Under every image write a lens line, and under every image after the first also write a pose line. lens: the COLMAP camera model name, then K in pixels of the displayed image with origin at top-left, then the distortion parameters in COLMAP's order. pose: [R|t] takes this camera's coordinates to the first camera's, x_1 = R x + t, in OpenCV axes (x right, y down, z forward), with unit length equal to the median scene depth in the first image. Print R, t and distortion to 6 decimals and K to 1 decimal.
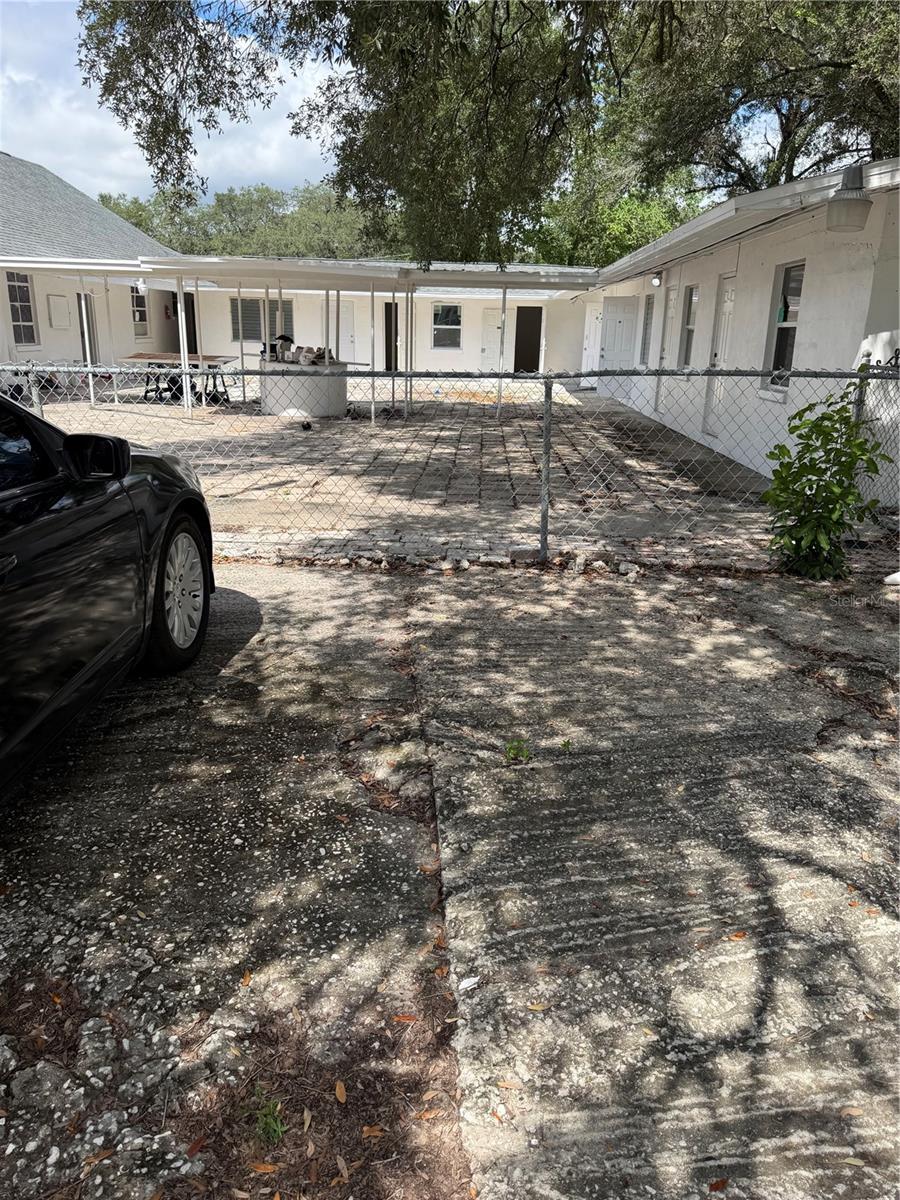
lens RADIAL K [[839.2, 0, 450.0], [0, 839.2, 600.0], [0, 0, 1]] dist [0.041621, -0.045240]
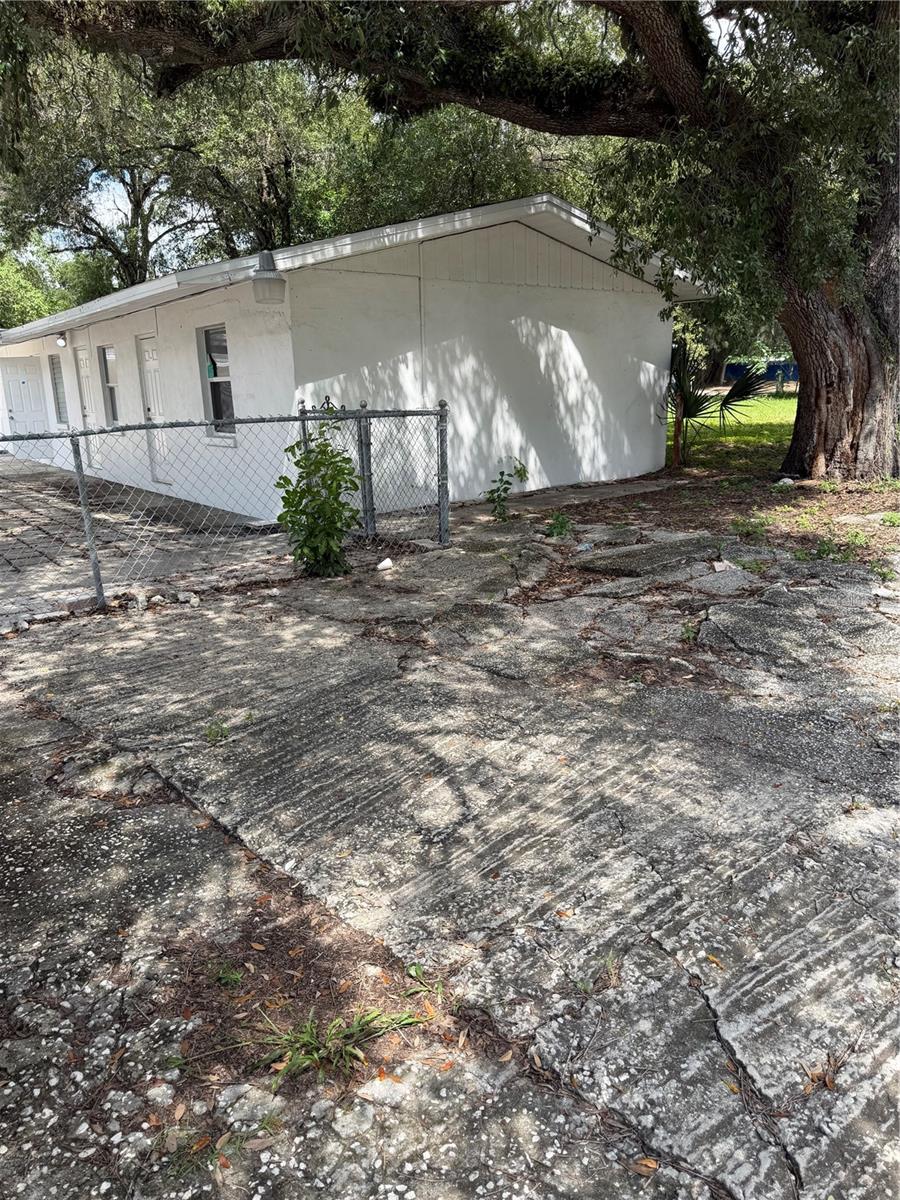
lens RADIAL K [[838.4, 0, 450.0], [0, 838.4, 600.0], [0, 0, 1]] dist [0.158005, -0.256326]
pose [[0.774989, -0.197734, 0.600244, -0.264595], [0.235024, 0.971846, 0.016703, 0.040450], [-0.586647, 0.128127, 0.799643, -0.151384]]
